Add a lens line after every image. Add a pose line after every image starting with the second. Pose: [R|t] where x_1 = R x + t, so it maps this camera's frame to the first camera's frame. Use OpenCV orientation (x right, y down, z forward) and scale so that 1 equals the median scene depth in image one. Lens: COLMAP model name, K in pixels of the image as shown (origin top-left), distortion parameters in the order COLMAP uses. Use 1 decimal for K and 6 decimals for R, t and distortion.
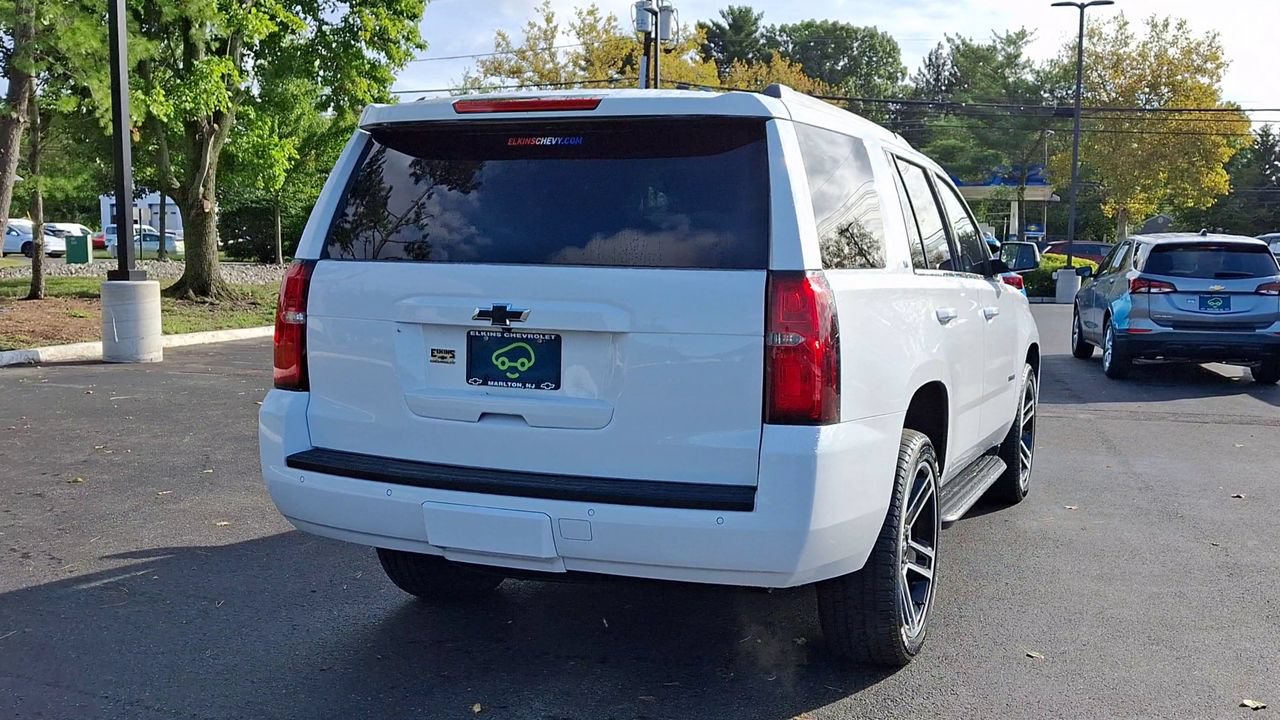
lens RADIAL K [[1247.0, 0, 641.5], [0, 1247.0, 379.0], [0, 0, 1]] dist [0.175567, -0.364697]
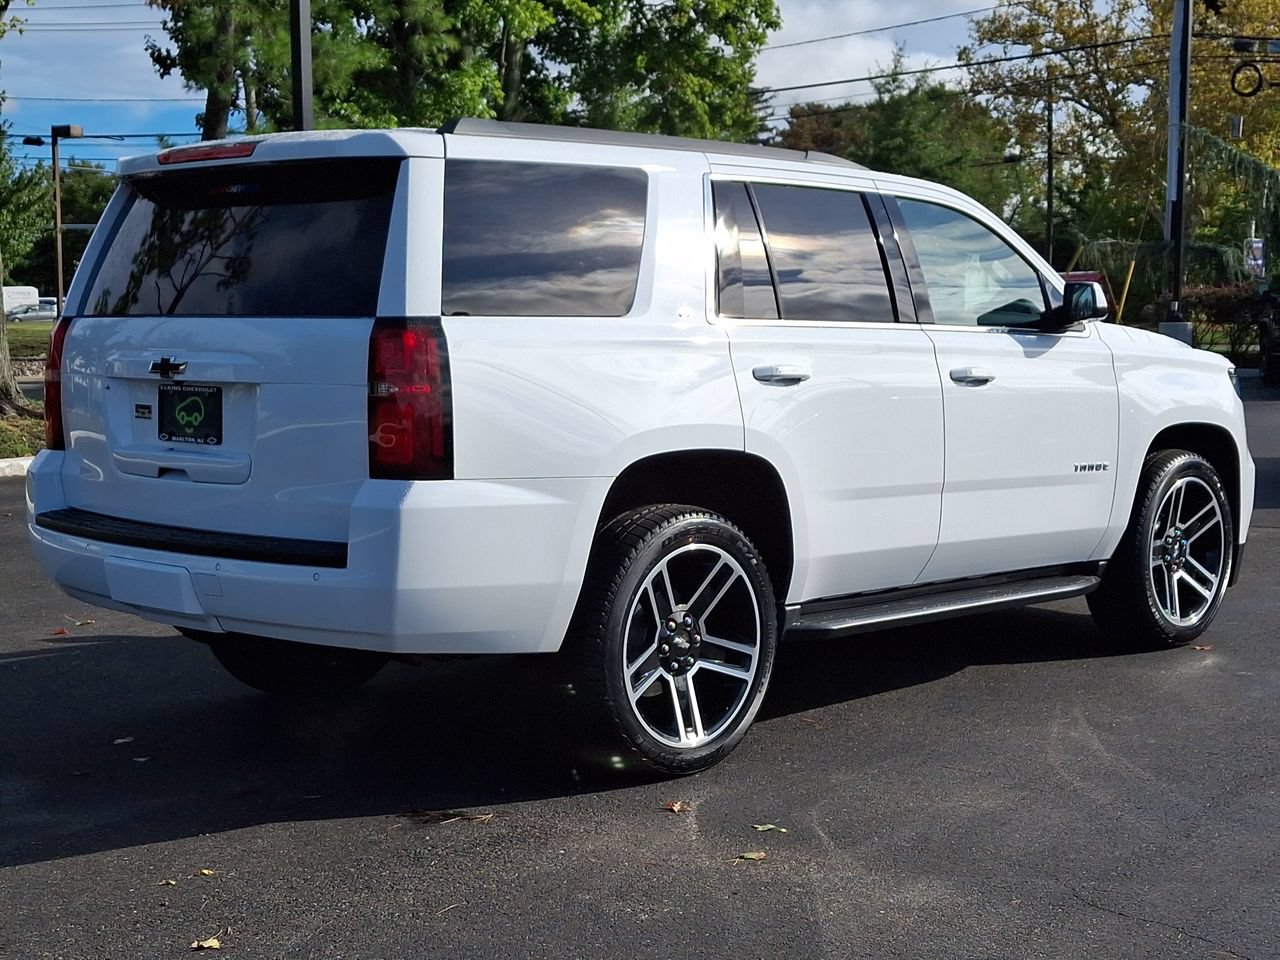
lens RADIAL K [[1857.4, 0, 576.4], [0, 1857.4, 481.3], [0, 0, 1]] dist [0.047356, 0.004601]
pose [[0.936428, 0.013167, -0.350612, 0.681588], [-0.015796, 0.999864, -0.004638, 0.038451], [0.350504, 0.009881, 0.936509, -0.250130]]
